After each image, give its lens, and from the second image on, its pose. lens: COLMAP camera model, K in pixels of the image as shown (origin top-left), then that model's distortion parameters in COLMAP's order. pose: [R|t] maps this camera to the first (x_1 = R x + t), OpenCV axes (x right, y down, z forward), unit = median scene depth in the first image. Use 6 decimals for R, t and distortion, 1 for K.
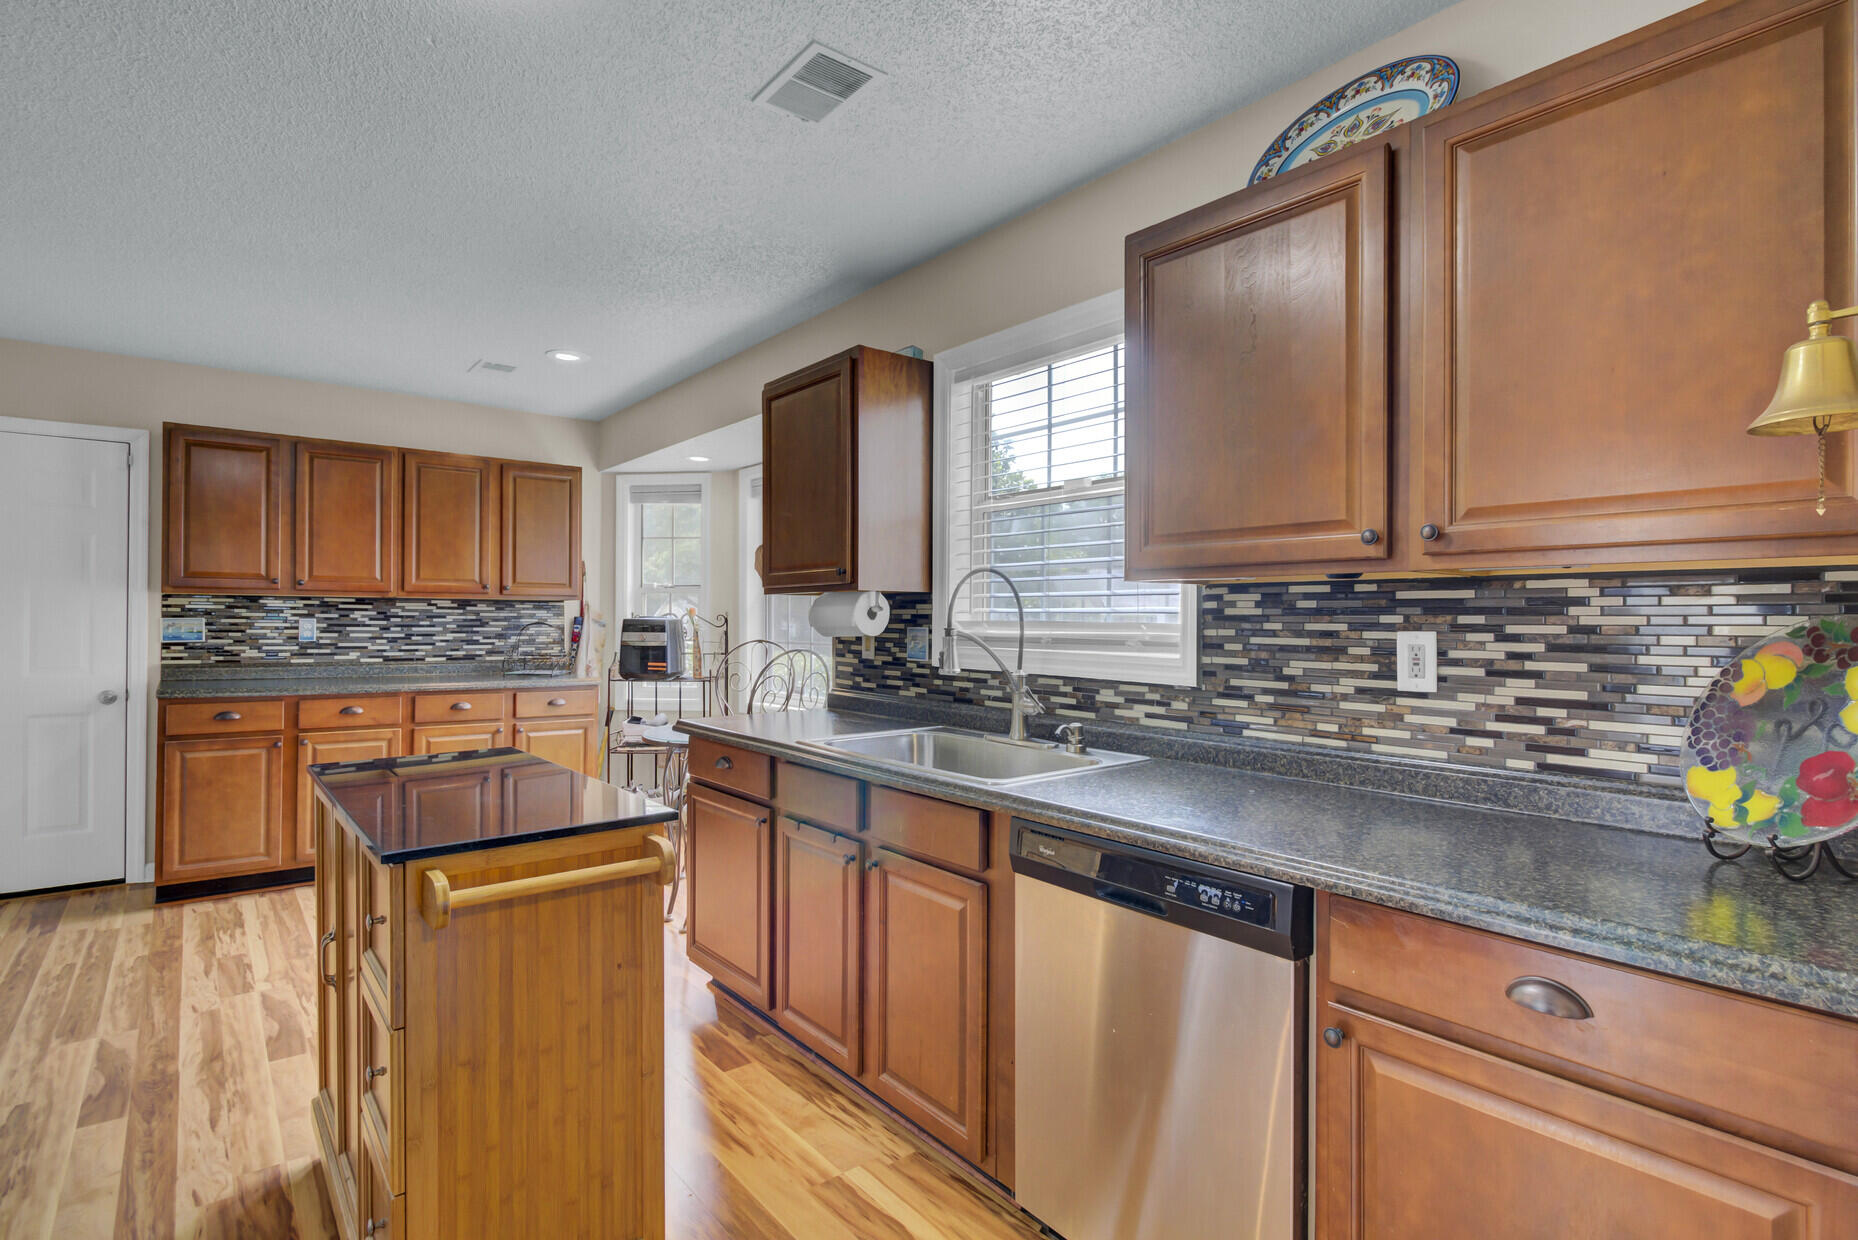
lens RADIAL K [[915.2, 0, 929.0], [0, 915.2, 620.0], [0, 0, 1]] dist [-0.001189, -0.000154]
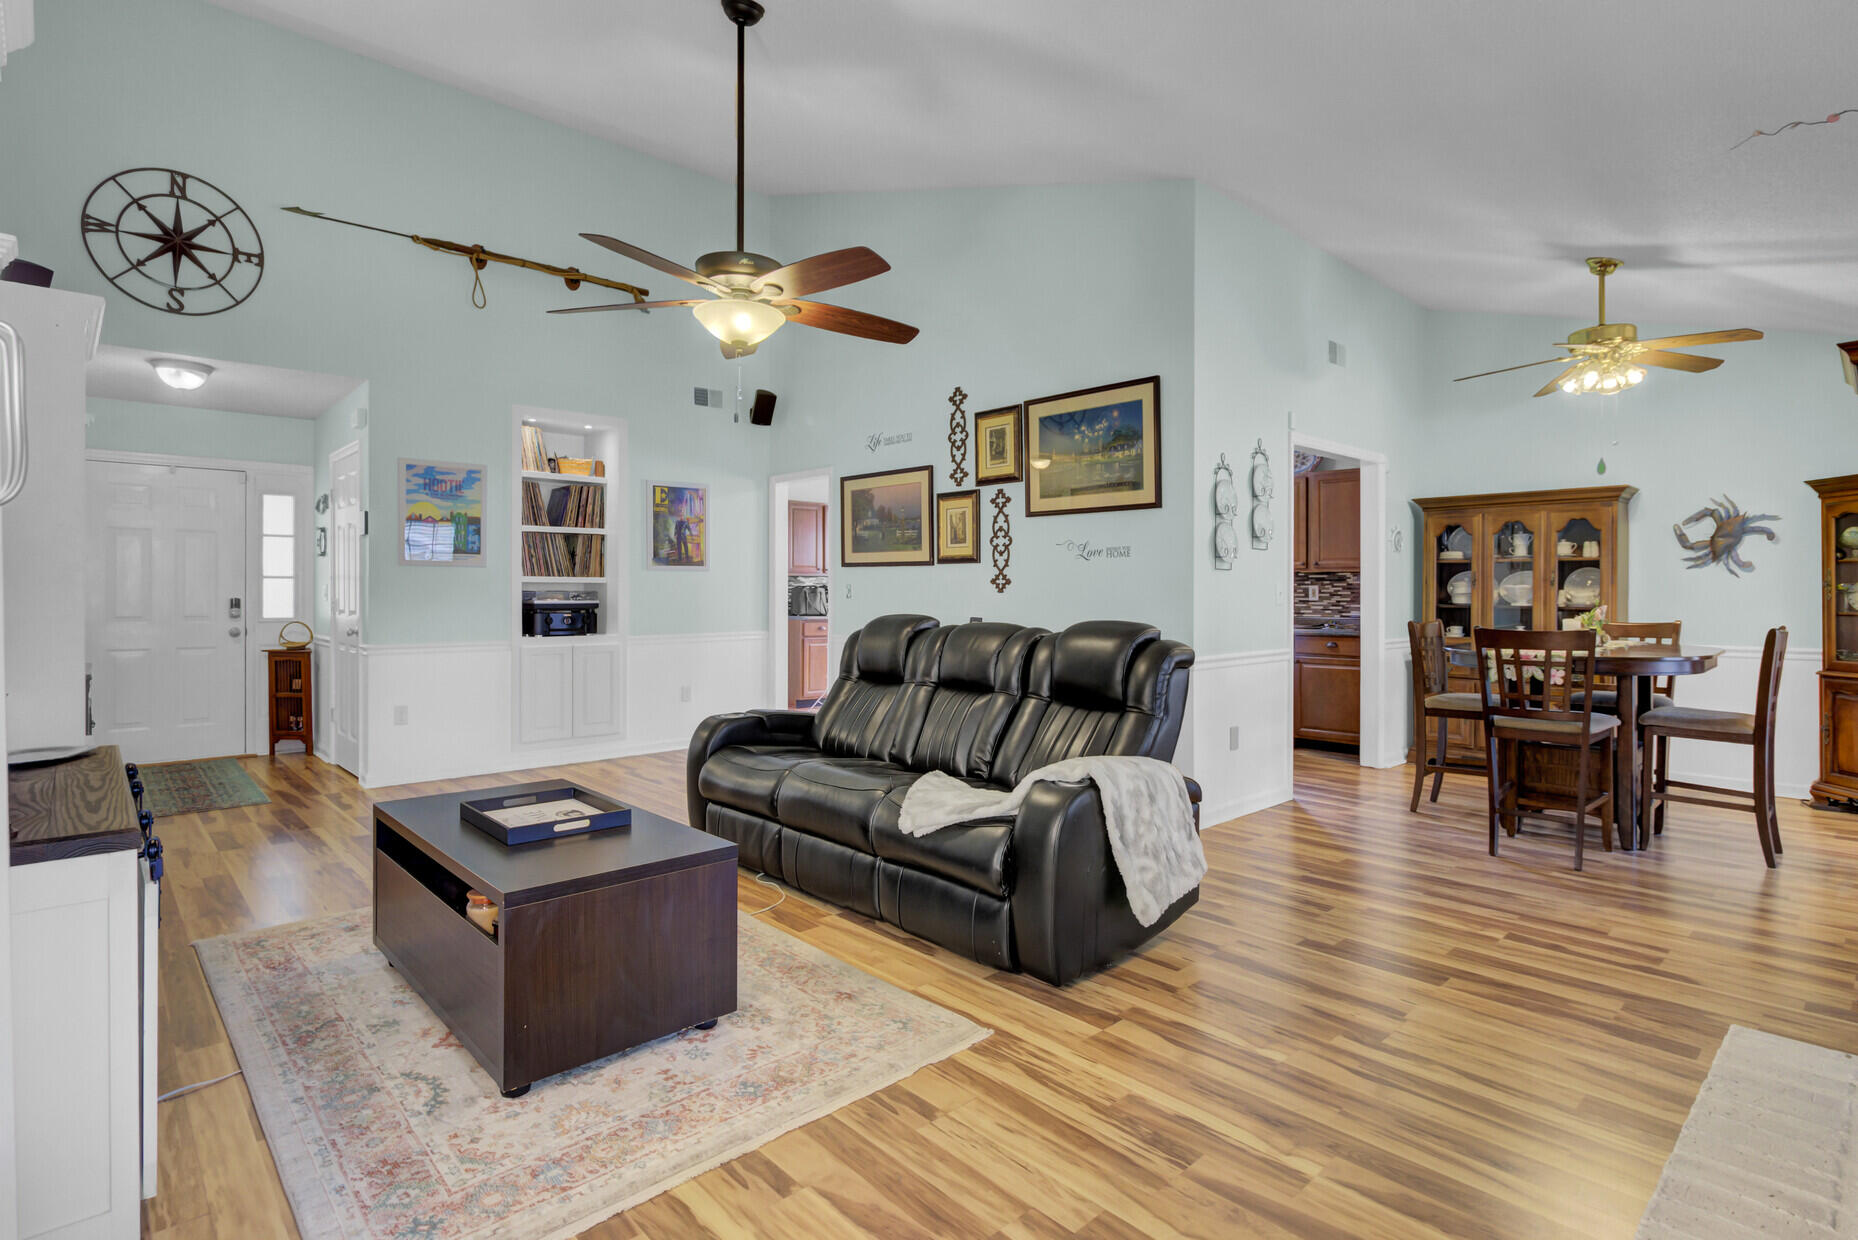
lens RADIAL K [[931.0, 0, 932.9], [0, 931.0, 589.9], [0, 0, 1]] dist [0.001269, 0.000062]
pose [[0.997201, -0.005890, 0.074531, -1.198910], [0.005995, 0.999981, -0.001181, 0.022537], [-0.074523, 0.001624, 0.997218, -2.459694]]
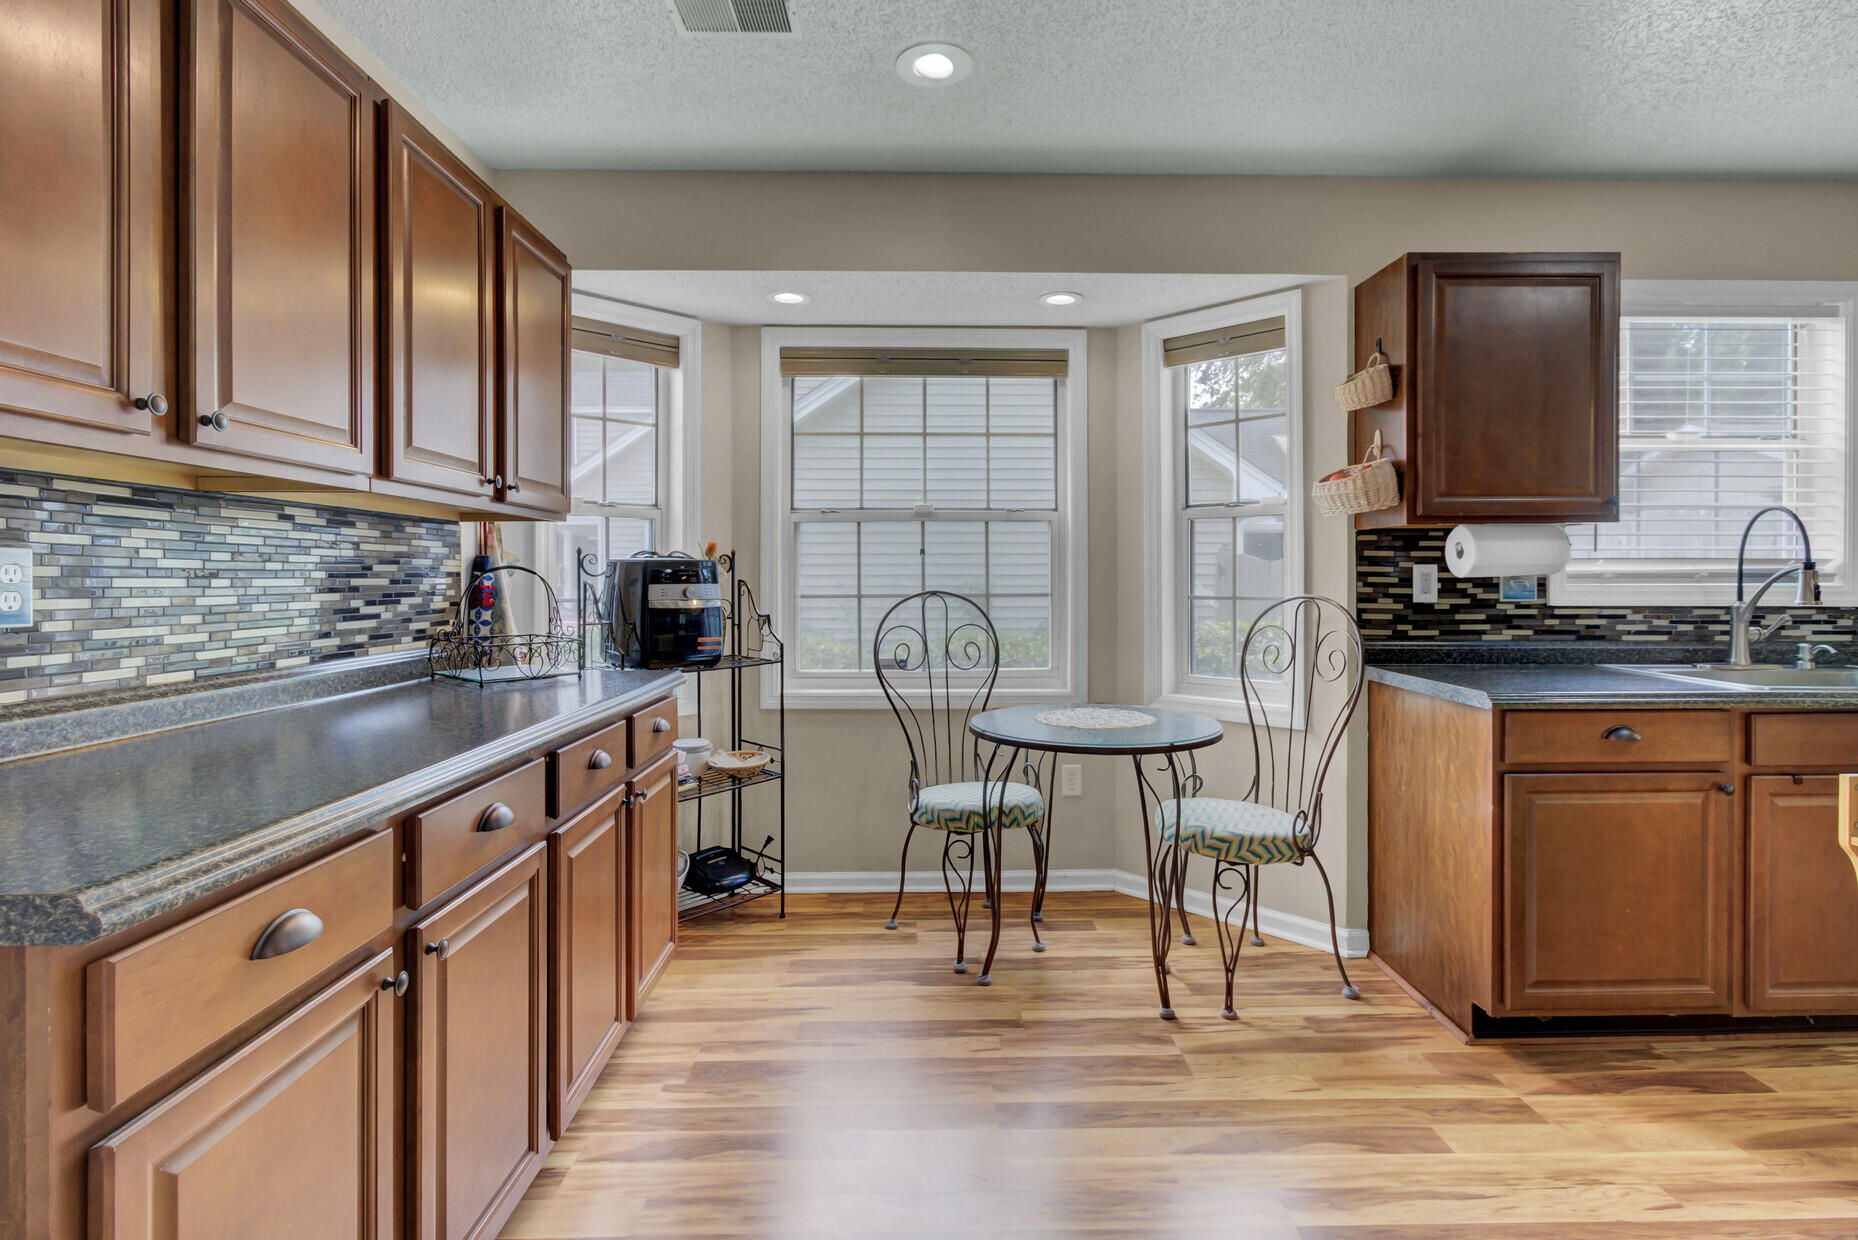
lens RADIAL K [[885.0, 0, 933.9], [0, 885.0, 579.1], [0, 0, 1]] dist [0.000947, 0.000145]
pose [[0.608445, -0.010763, 0.793523, -1.547685], [0.005252, 0.999941, 0.009536, 0.014690], [-0.793579, -0.001635, 0.608465, 1.308722]]
